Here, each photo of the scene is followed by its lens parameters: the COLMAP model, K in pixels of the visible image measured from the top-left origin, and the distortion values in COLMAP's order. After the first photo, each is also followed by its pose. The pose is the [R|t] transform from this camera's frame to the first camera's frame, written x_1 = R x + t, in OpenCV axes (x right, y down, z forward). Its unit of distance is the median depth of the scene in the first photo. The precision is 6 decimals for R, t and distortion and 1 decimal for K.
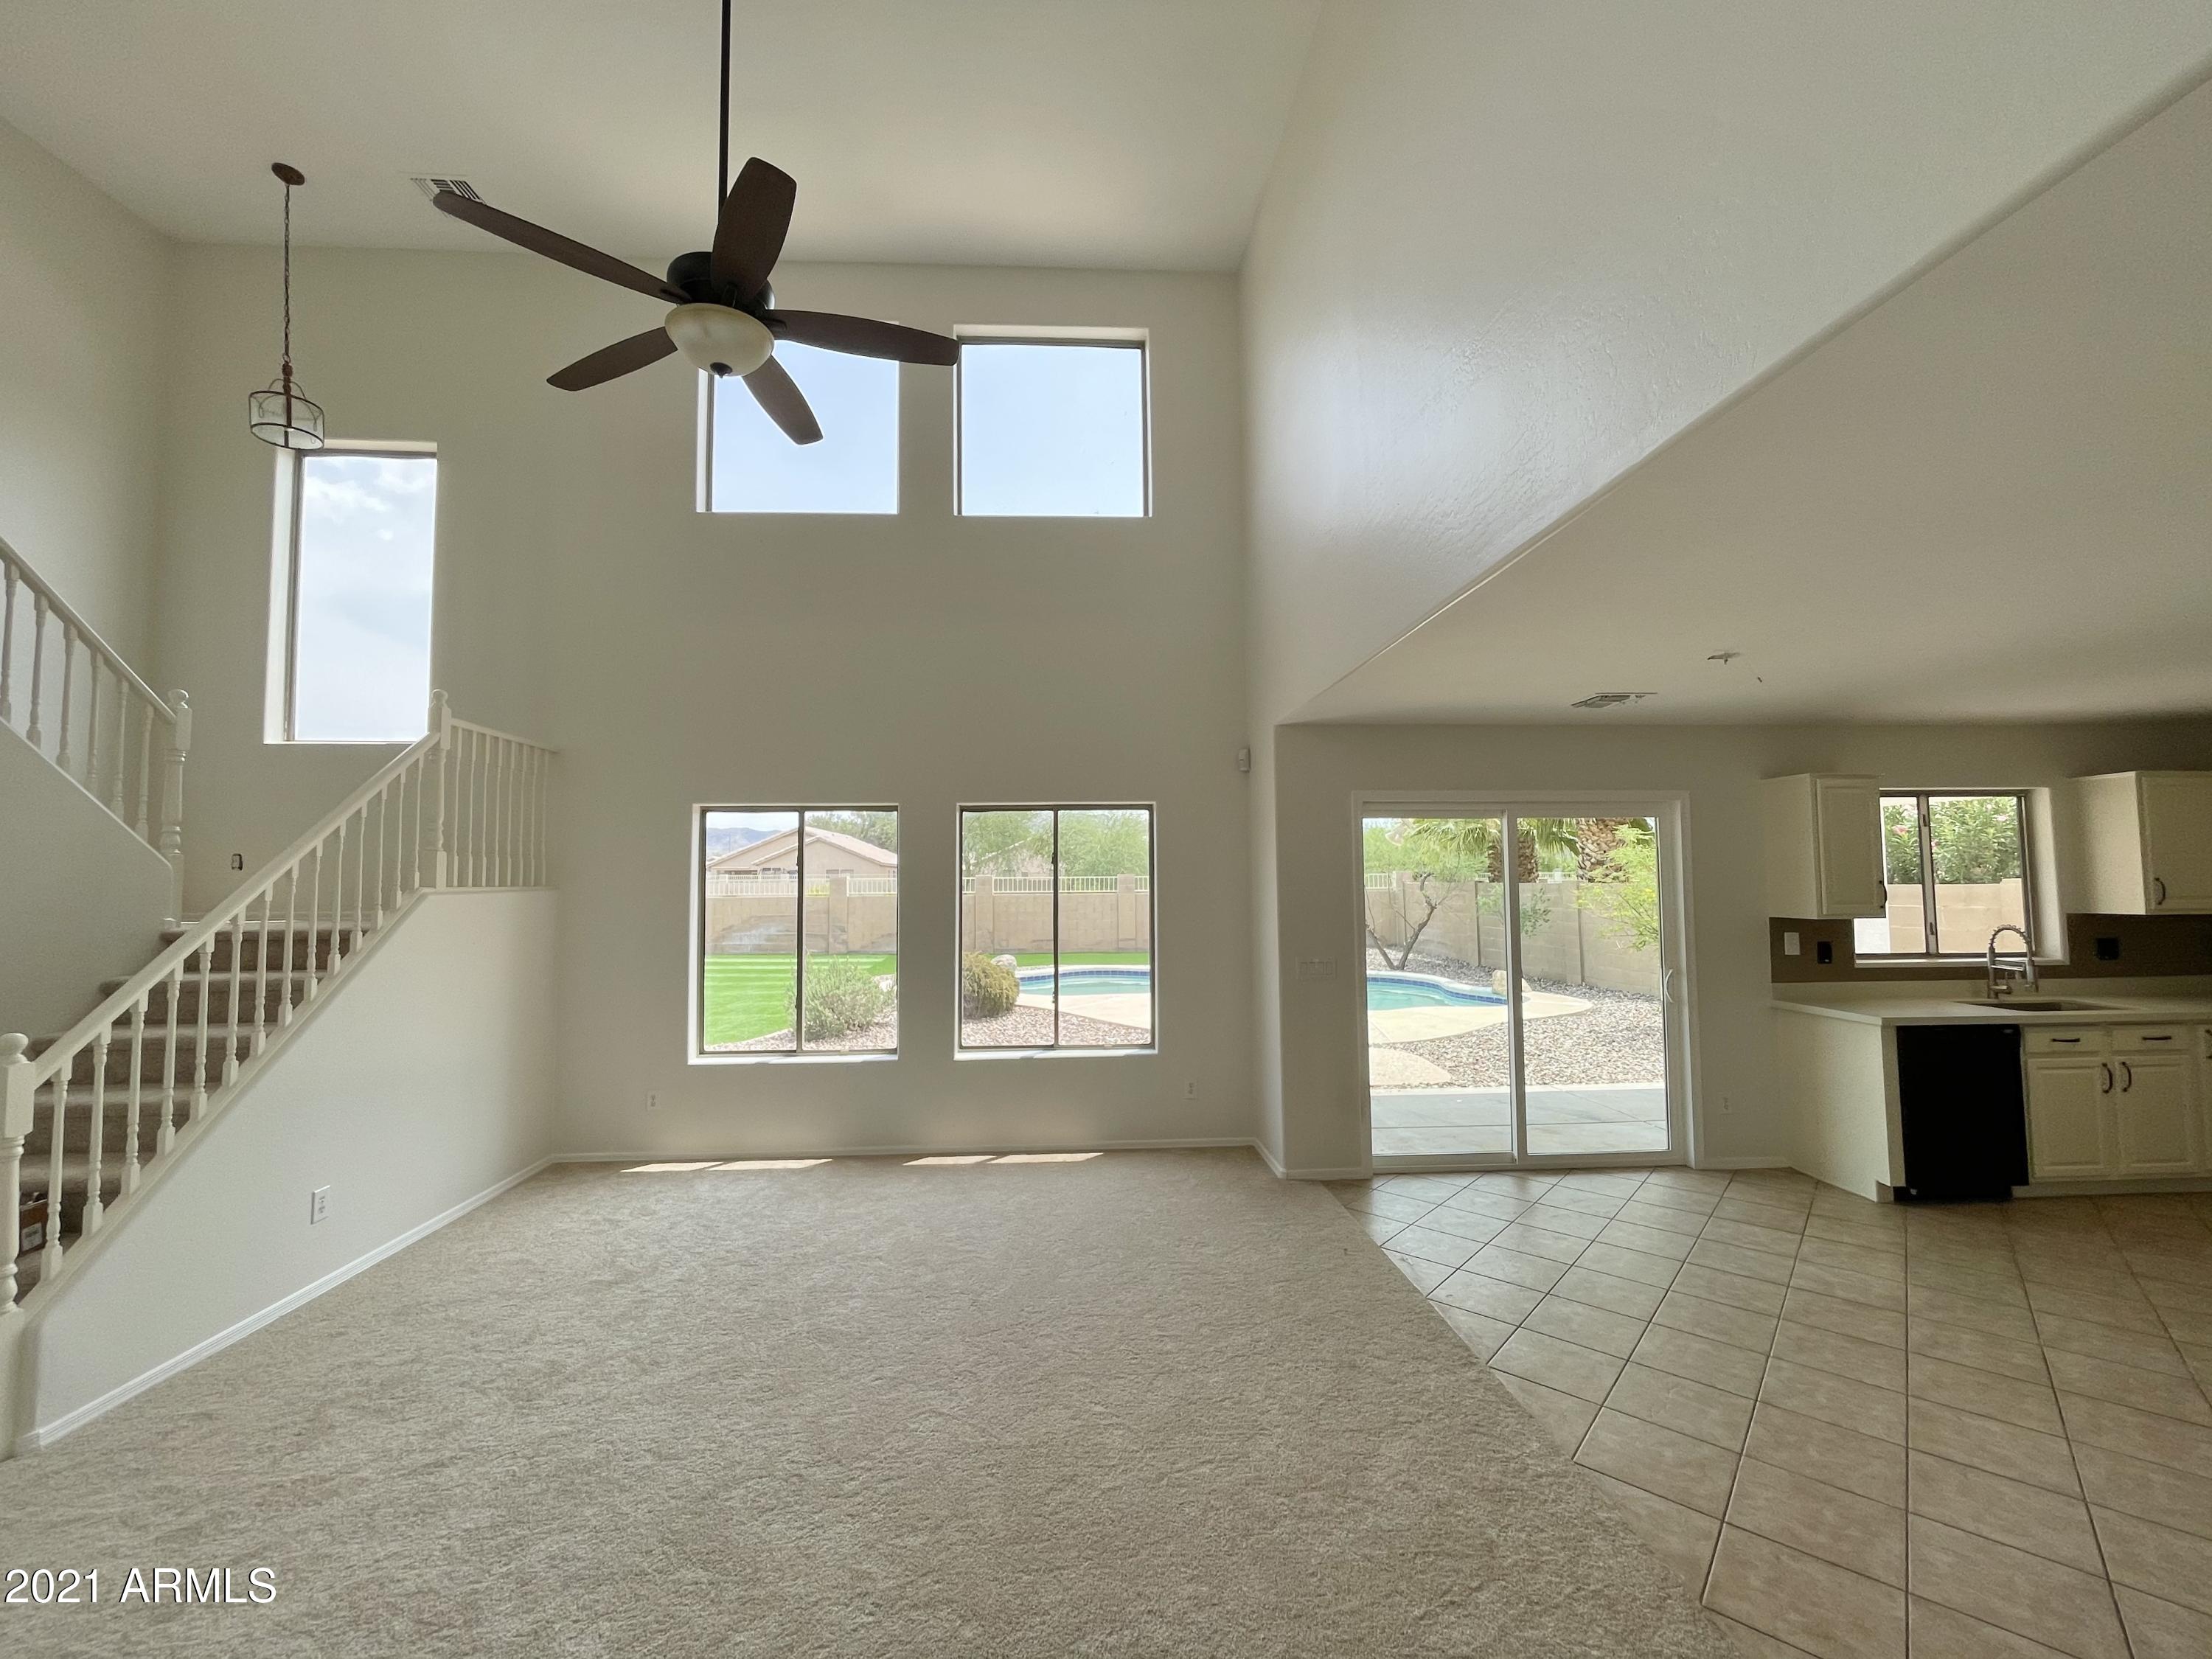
lens RADIAL K [[891.8, 0, 1096.1], [0, 891.8, 835.4], [0, 0, 1]] dist [-0.002117, 0.000154]
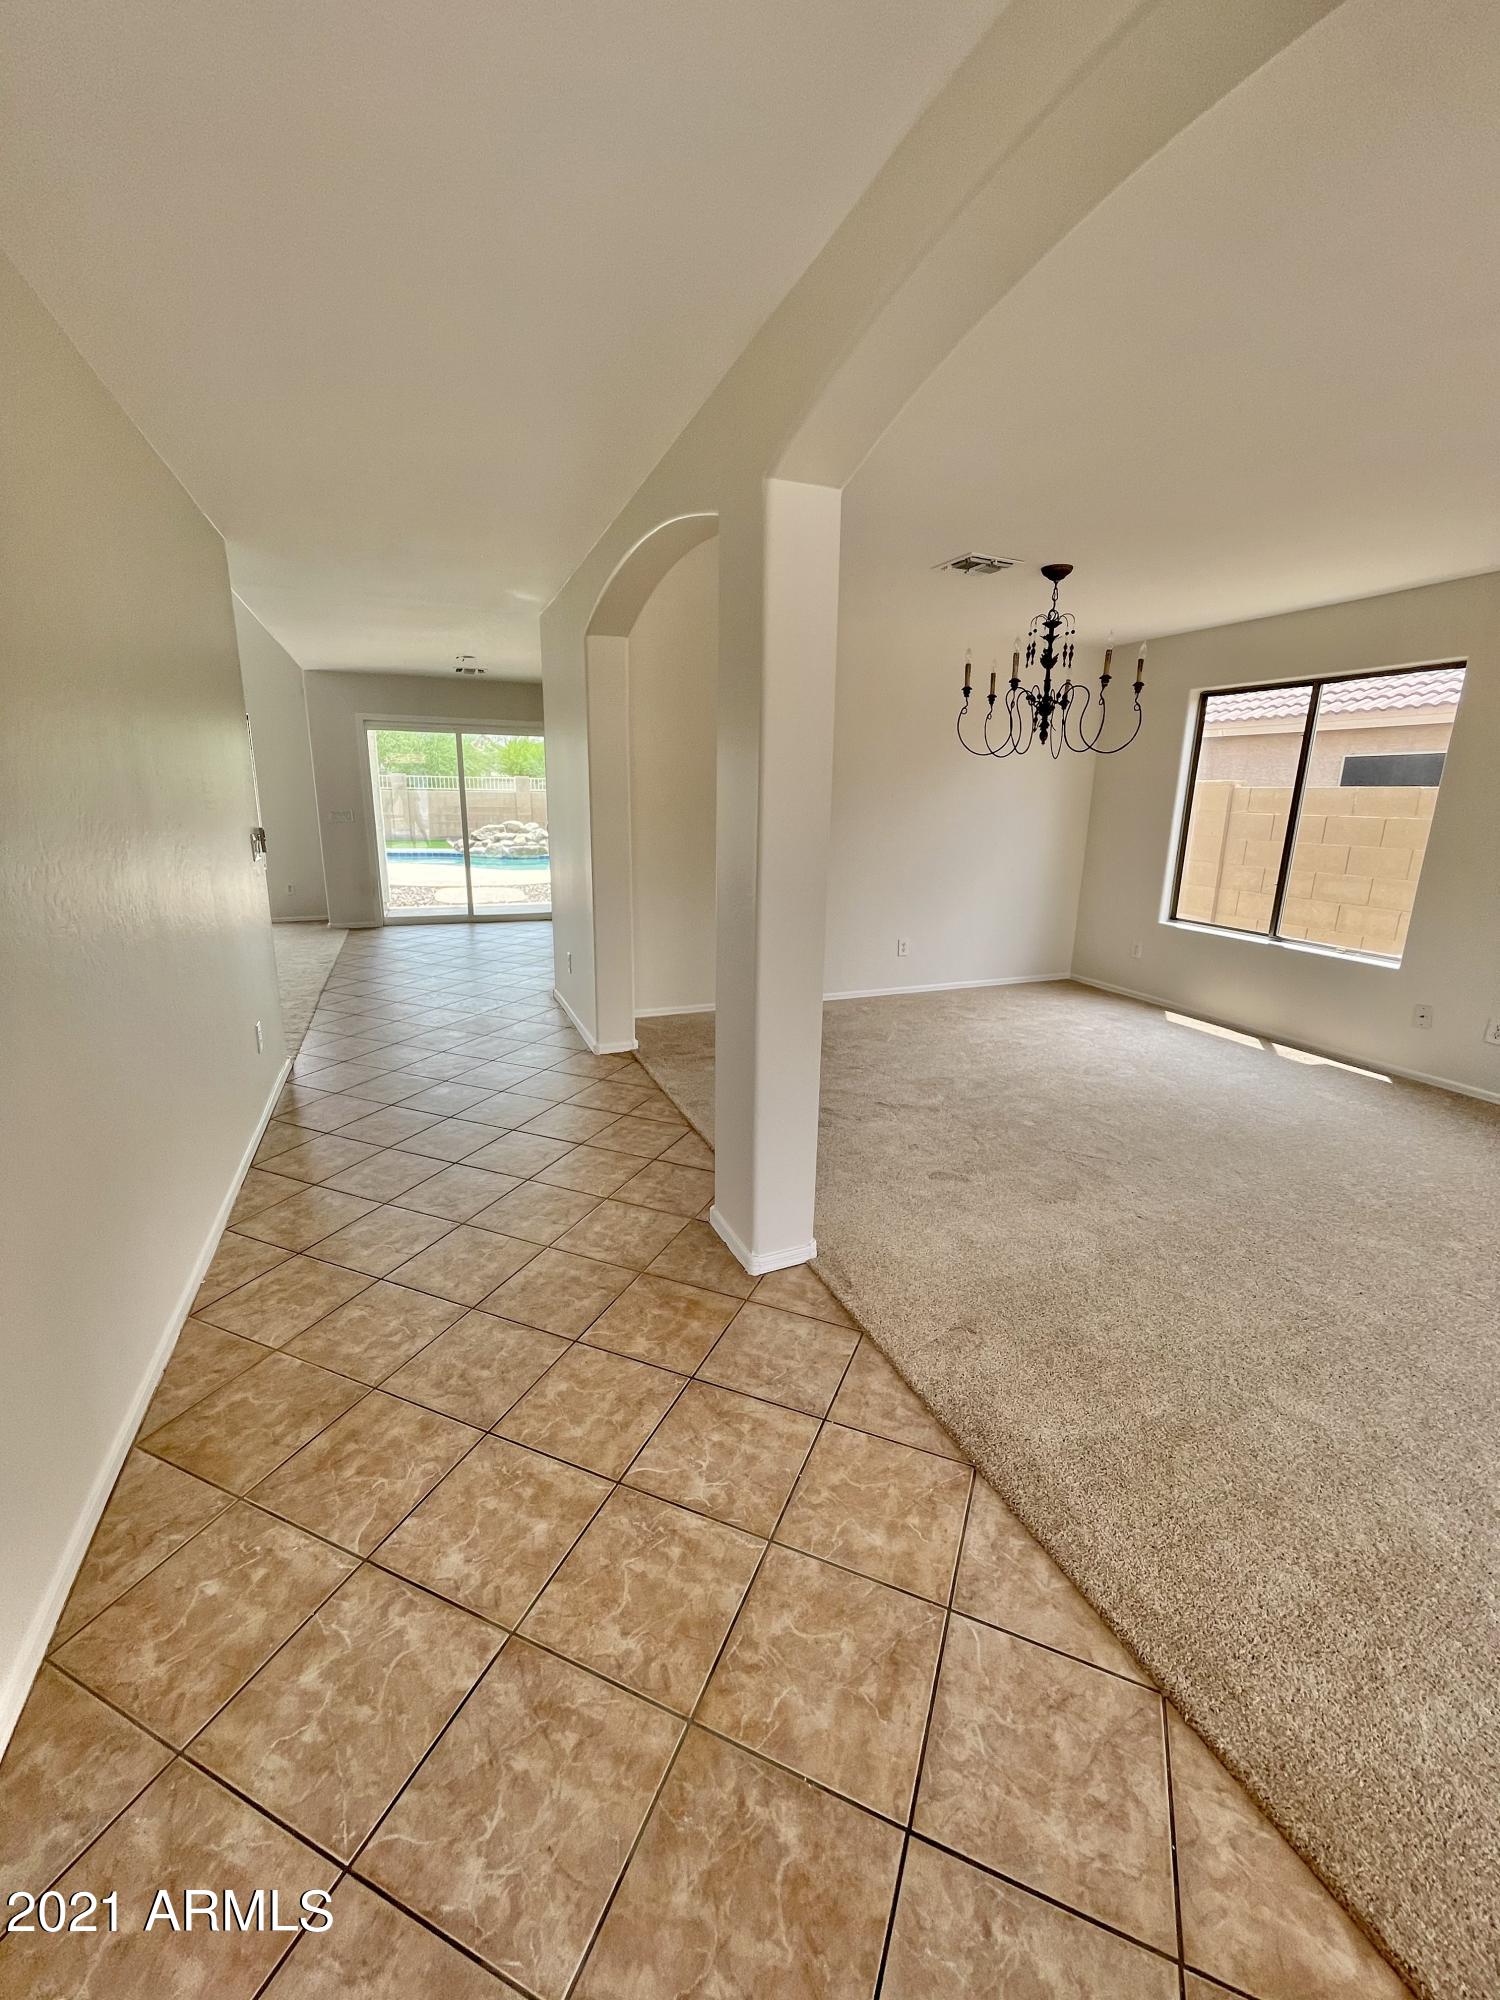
lens RADIAL K [[806.3, 0, 755.1], [0, 806.3, 1003.9], [0, 0, 1]] dist [-0.002117, 0.000154]
pose [[0.941778, -0.062172, 0.330436, 0.472167], [-0.041450, 0.953792, 0.297594, -0.008342], [-0.333669, -0.293965, 0.895684, -0.862487]]
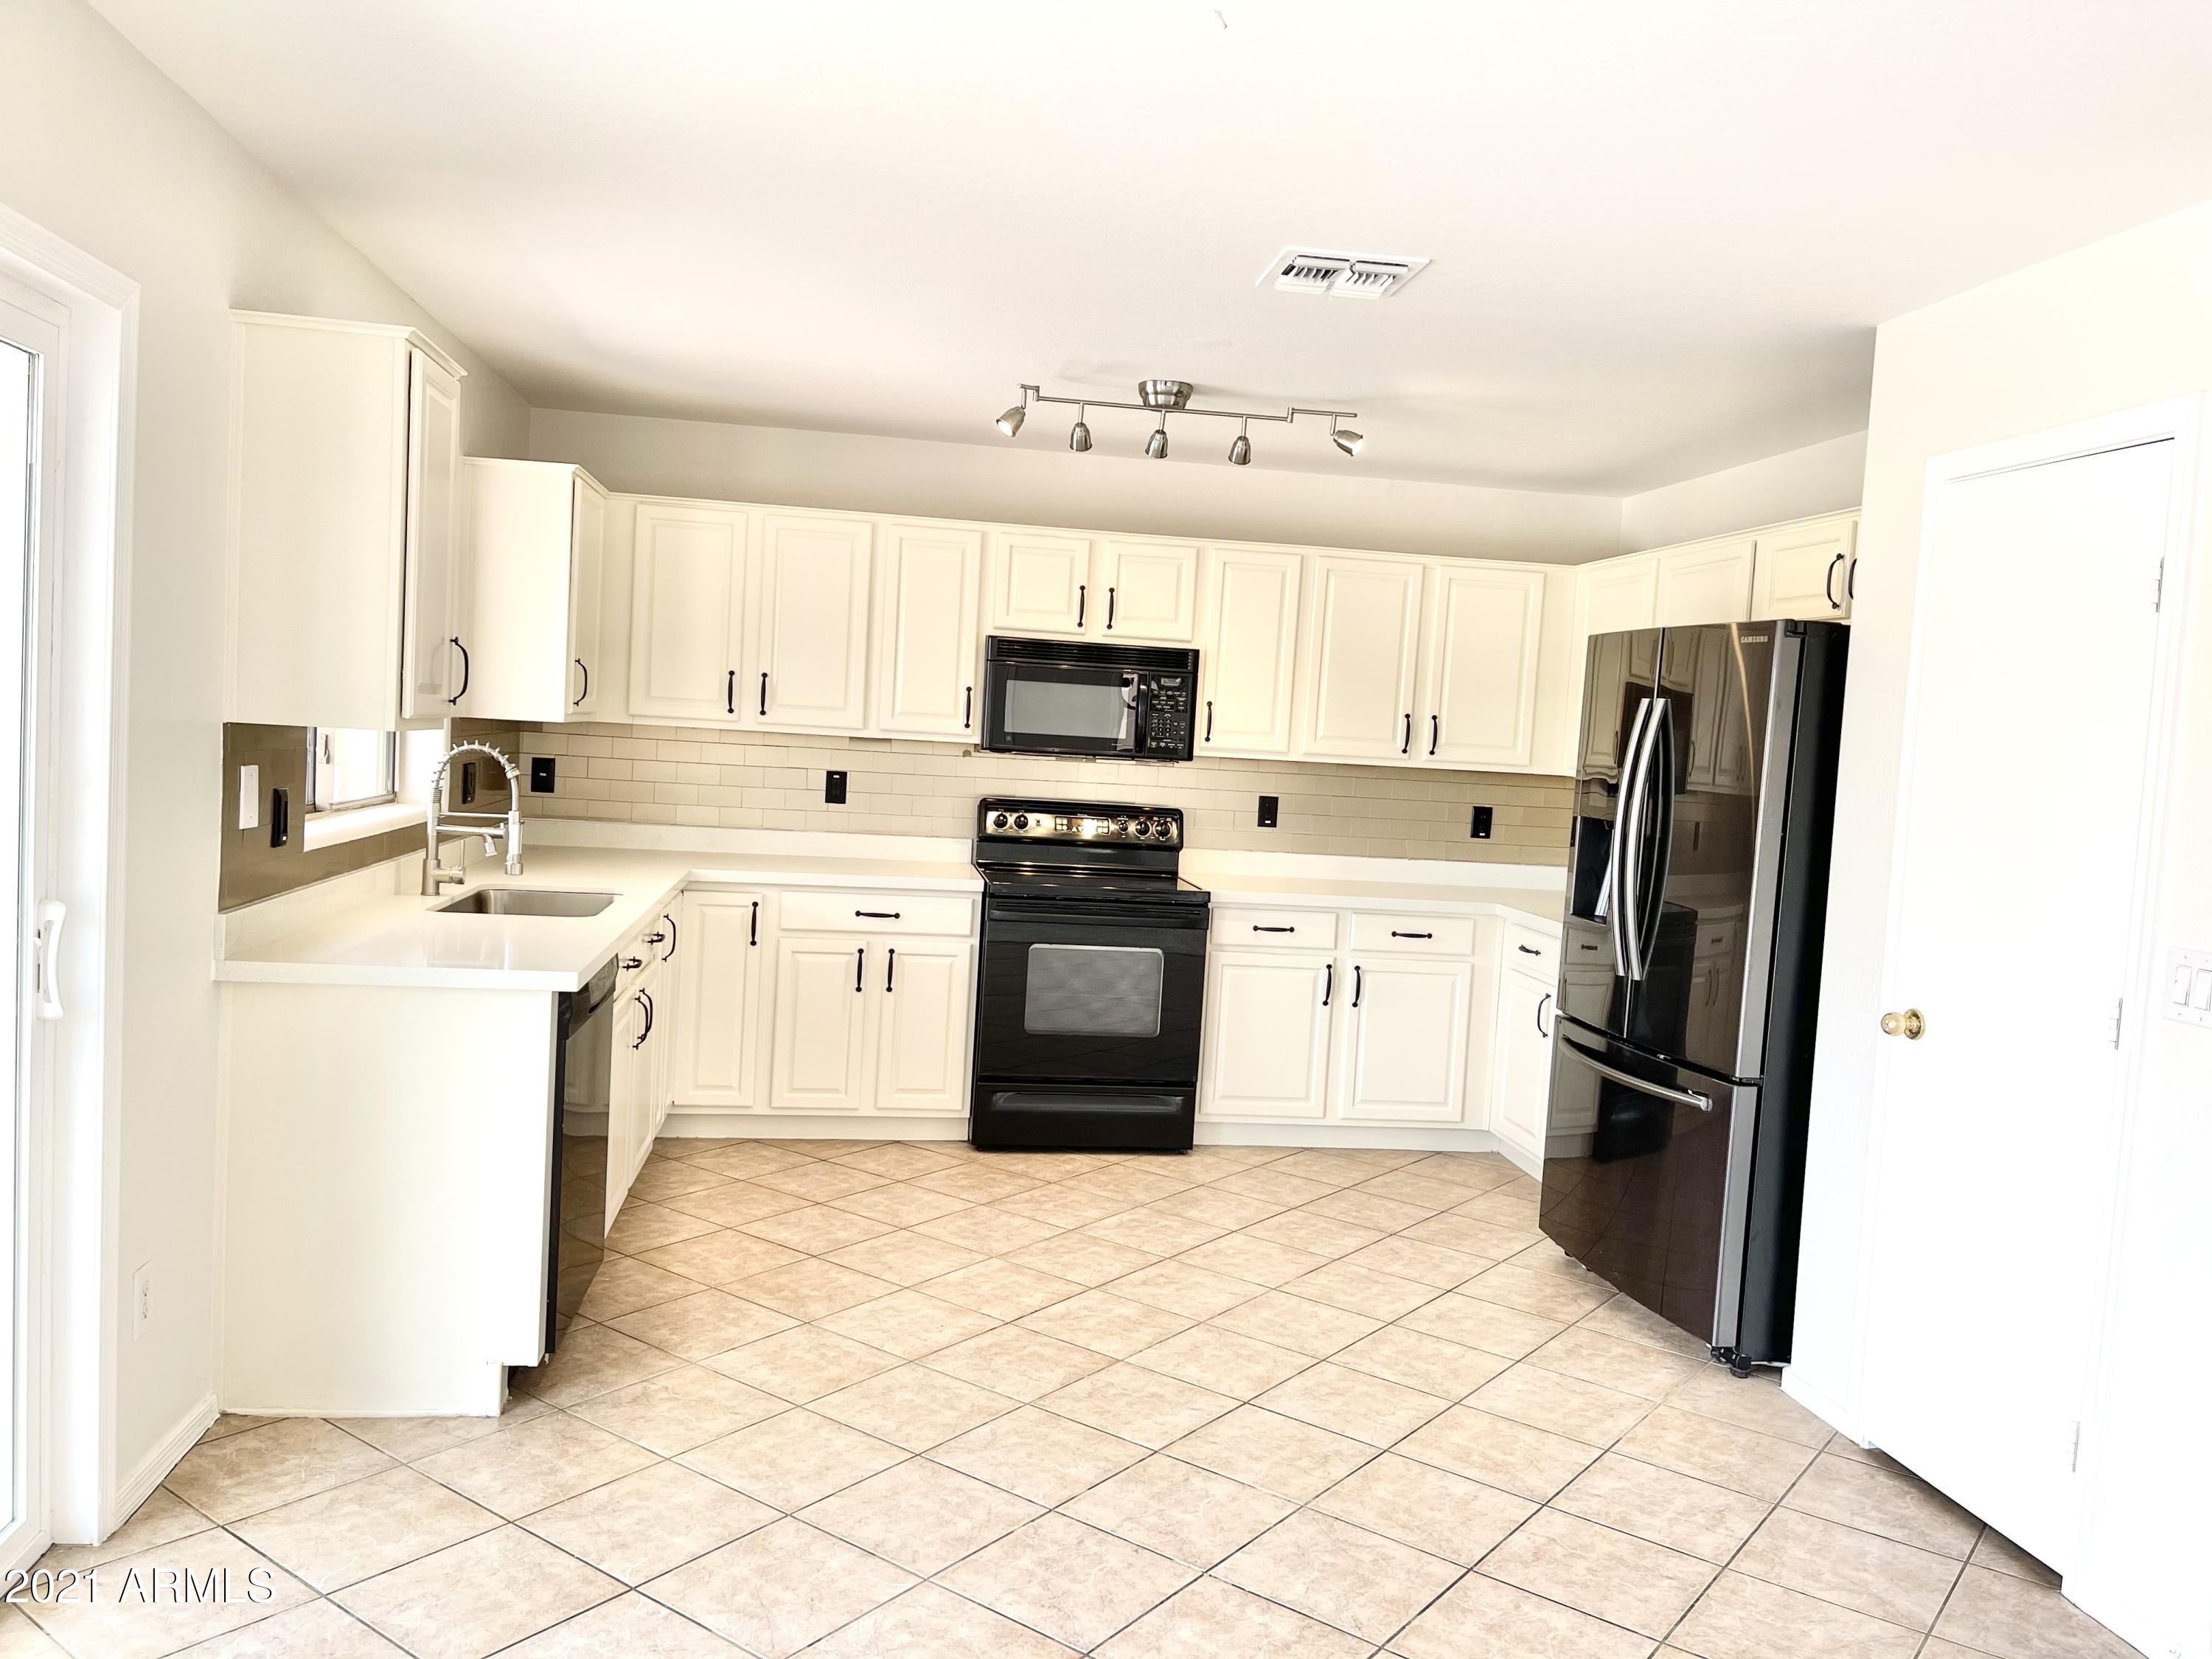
lens RADIAL K [[1664.8, 0, 1106.0], [0, 1664.8, 849.6], [0, 0, 1]] dist [0.044163, -0.021875]
pose [[-0.095757, -0.070949, 0.992873, 0.083960], [-0.107532, 0.992357, 0.060541, 0.066054], [-0.989579, -0.100968, -0.102655, 0.742354]]
